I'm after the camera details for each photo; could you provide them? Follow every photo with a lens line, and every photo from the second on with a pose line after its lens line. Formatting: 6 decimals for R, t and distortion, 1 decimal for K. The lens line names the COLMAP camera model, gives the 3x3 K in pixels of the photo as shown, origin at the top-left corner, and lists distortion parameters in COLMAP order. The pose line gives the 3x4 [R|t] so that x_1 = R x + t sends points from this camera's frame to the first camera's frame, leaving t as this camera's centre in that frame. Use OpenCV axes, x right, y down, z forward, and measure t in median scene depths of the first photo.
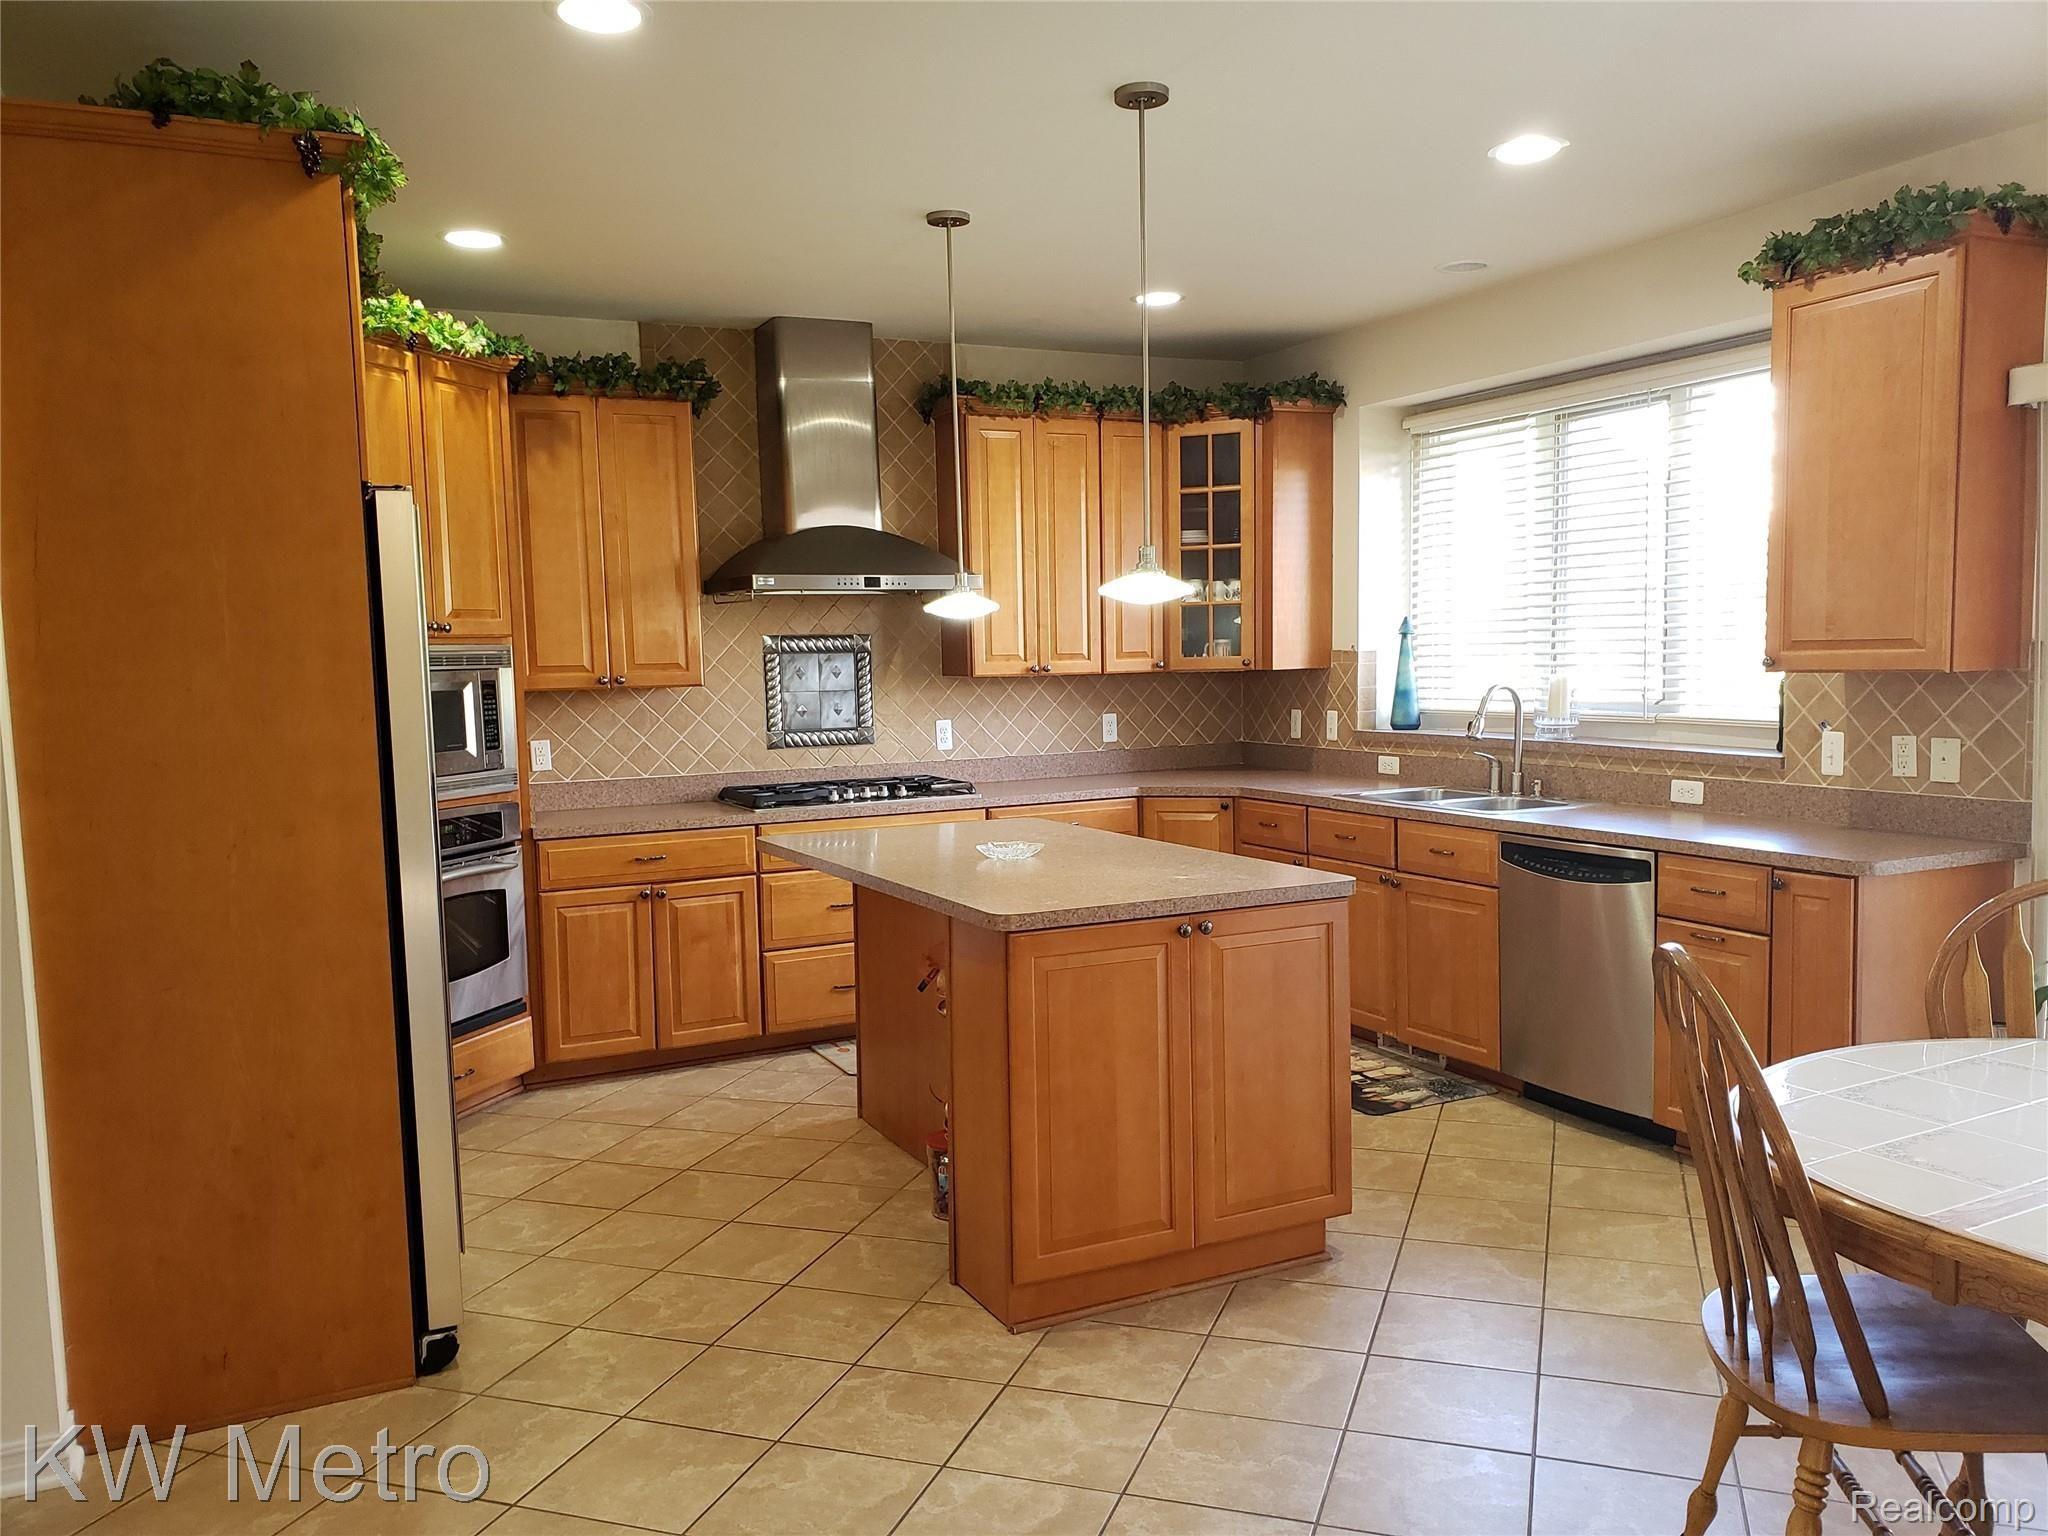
lens RADIAL K [[1591.6, 0, 1028.0], [0, 1591.6, 784.1], [0, 0, 1]] dist [0.035347, -0.025583]
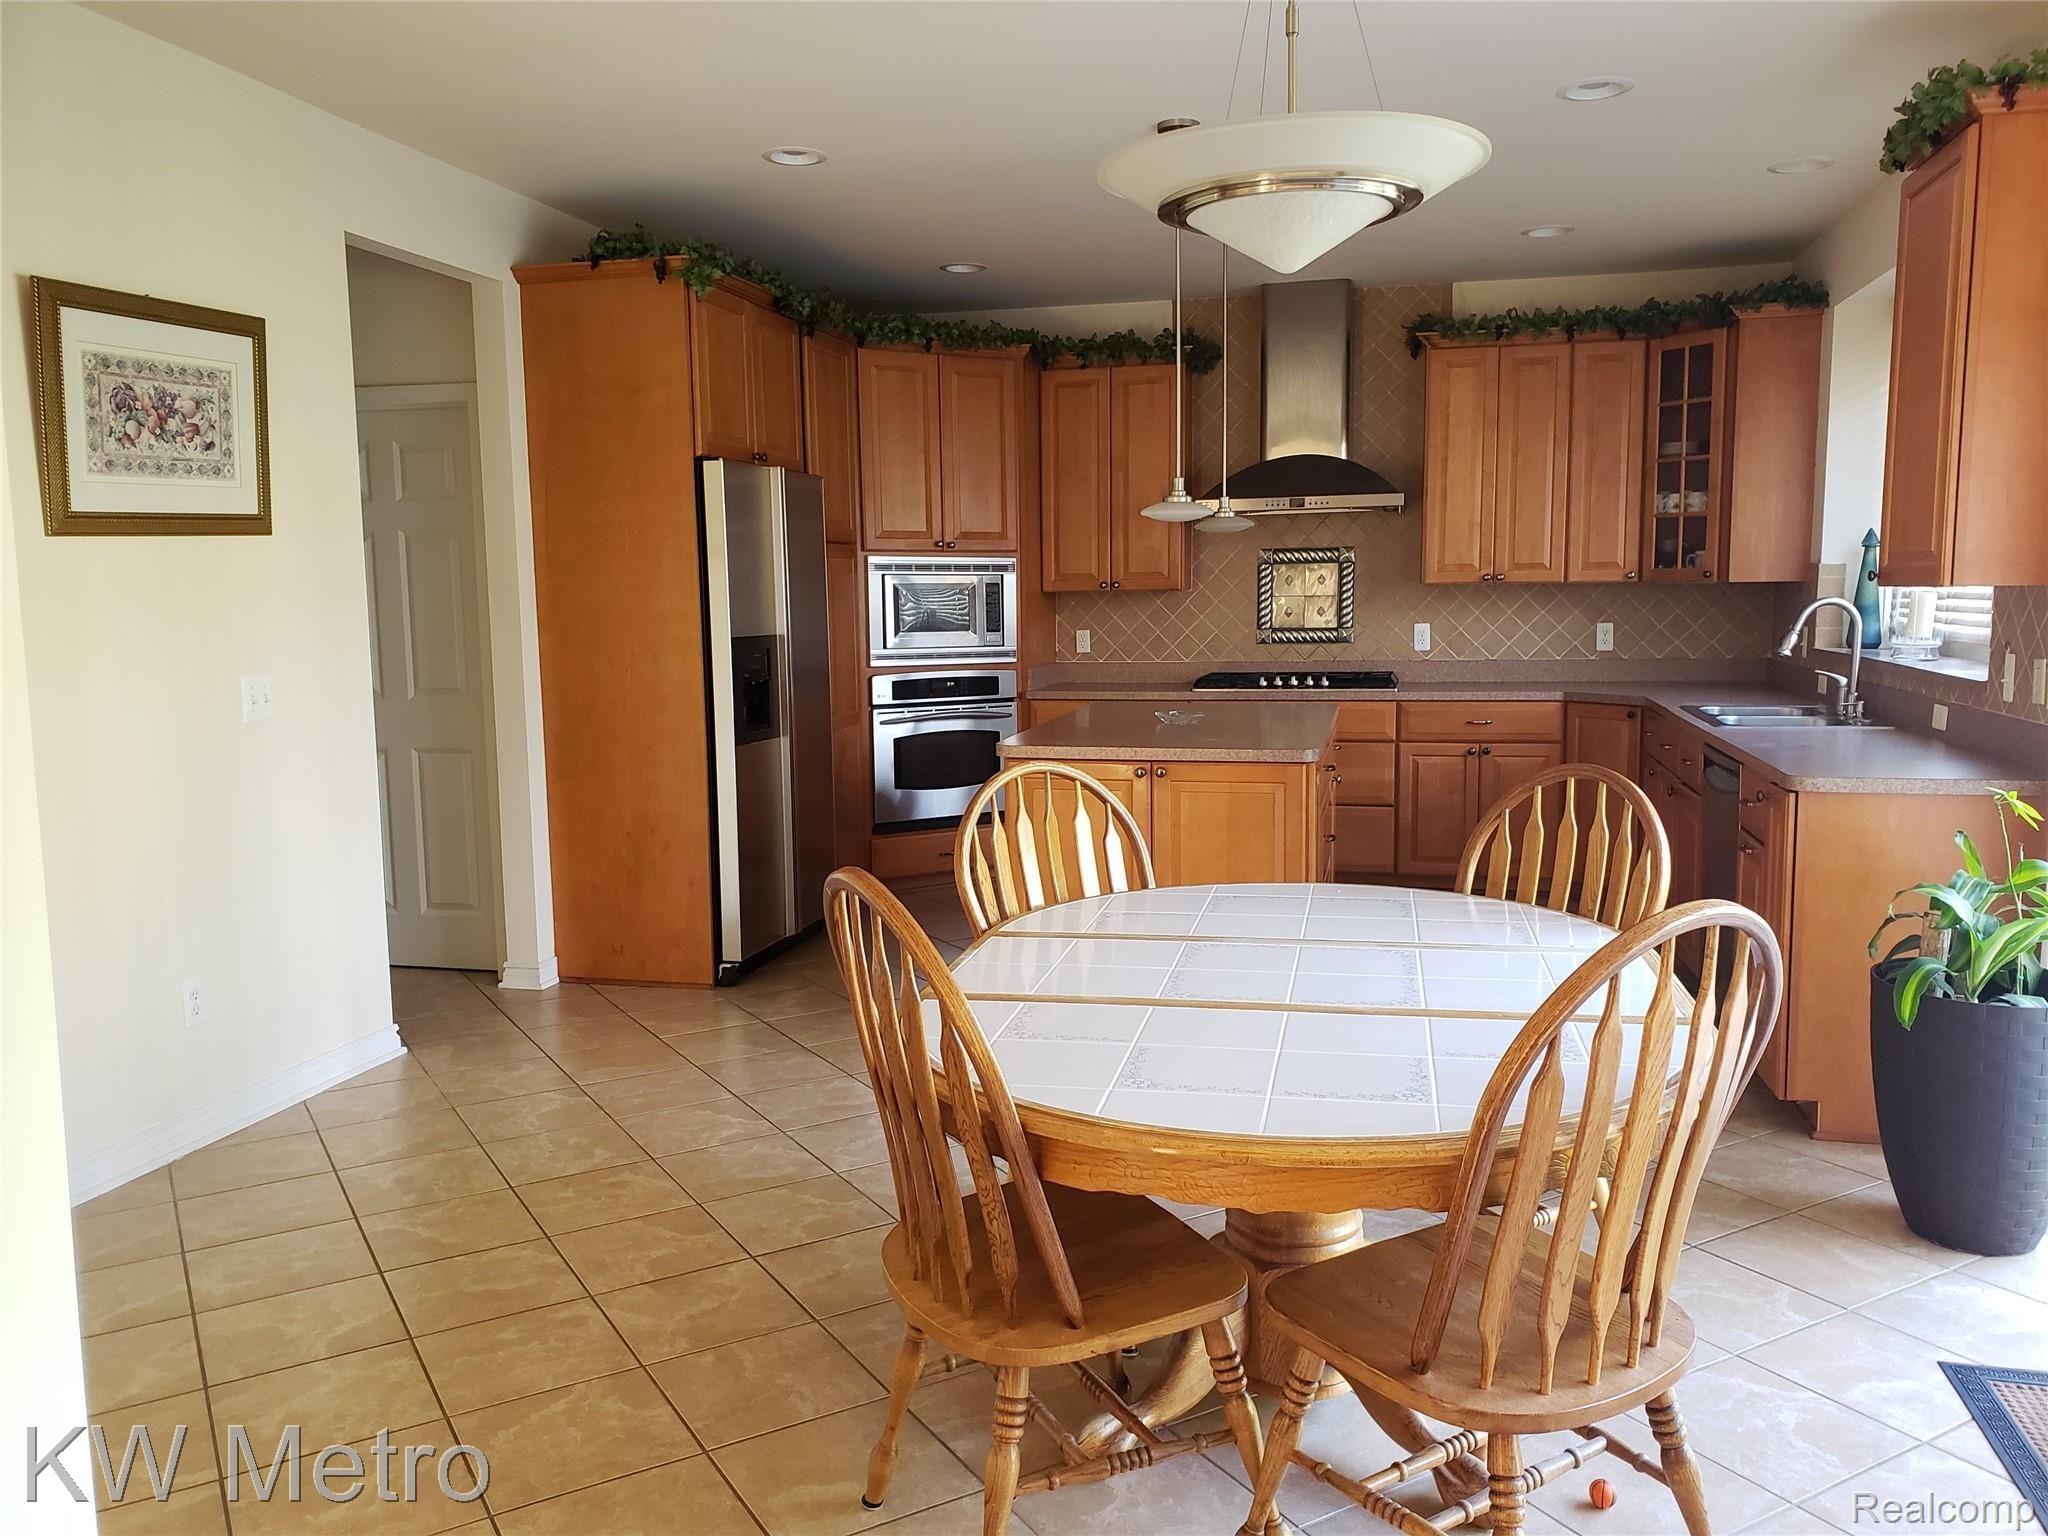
lens RADIAL K [[1591.6, 0, 1037.1], [0, 1591.6, 767.0], [0, 0, 1]] dist [0.035347, -0.025583]
pose [[0.762933, 0.087175, -0.640573, 0.495466], [-0.060601, 0.996147, 0.063387, 0.005357], [0.643631, -0.009541, 0.765277, -0.037754]]
